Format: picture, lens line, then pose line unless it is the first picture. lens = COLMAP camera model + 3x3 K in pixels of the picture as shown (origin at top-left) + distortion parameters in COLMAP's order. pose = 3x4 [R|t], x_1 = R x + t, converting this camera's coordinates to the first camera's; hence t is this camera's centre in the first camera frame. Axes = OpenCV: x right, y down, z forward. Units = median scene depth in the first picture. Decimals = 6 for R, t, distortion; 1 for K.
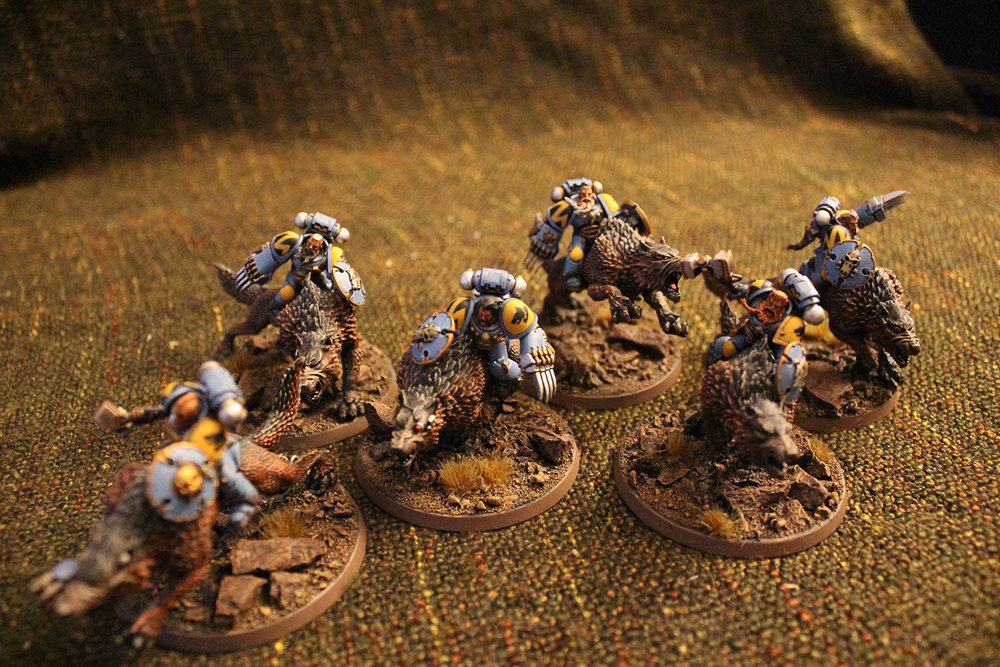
lens RADIAL K [[1014.6, 0, 497.2], [0, 1014.6, 338.3], [0, 0, 1]] dist [-0.147063, 0.000000]
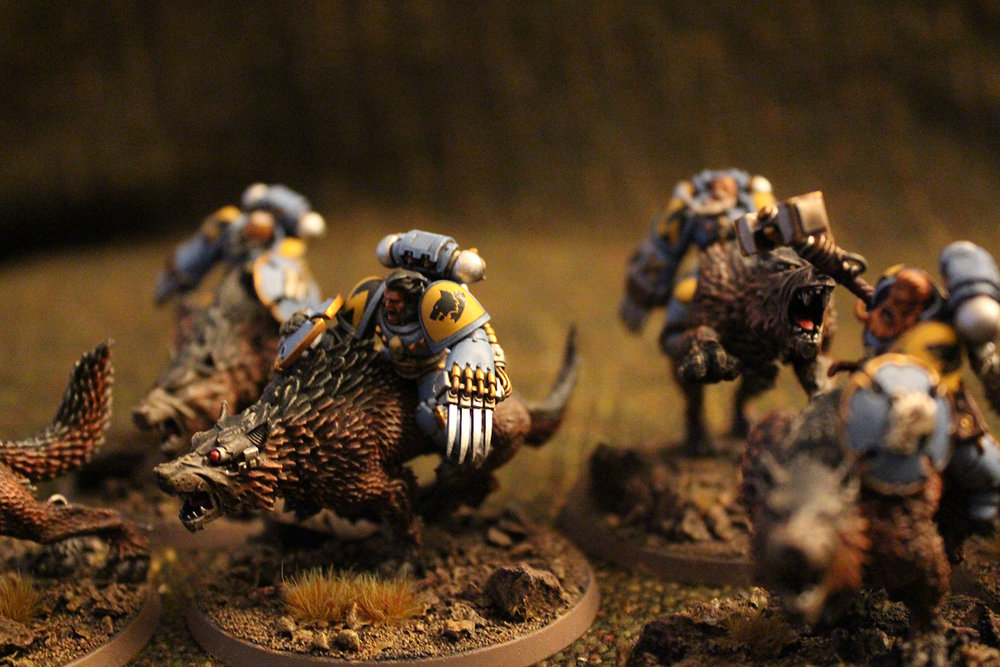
lens RADIAL K [[1630.3, 0, 500.4], [0, 1630.3, 331.6], [0, 0, 1]] dist [0.030986, 0.000000]
pose [[0.864211, 0.043316, -0.501262, 0.500704], [-0.208793, 0.937325, -0.278976, 0.236266], [0.457761, 0.345754, 0.819090, 0.277036]]
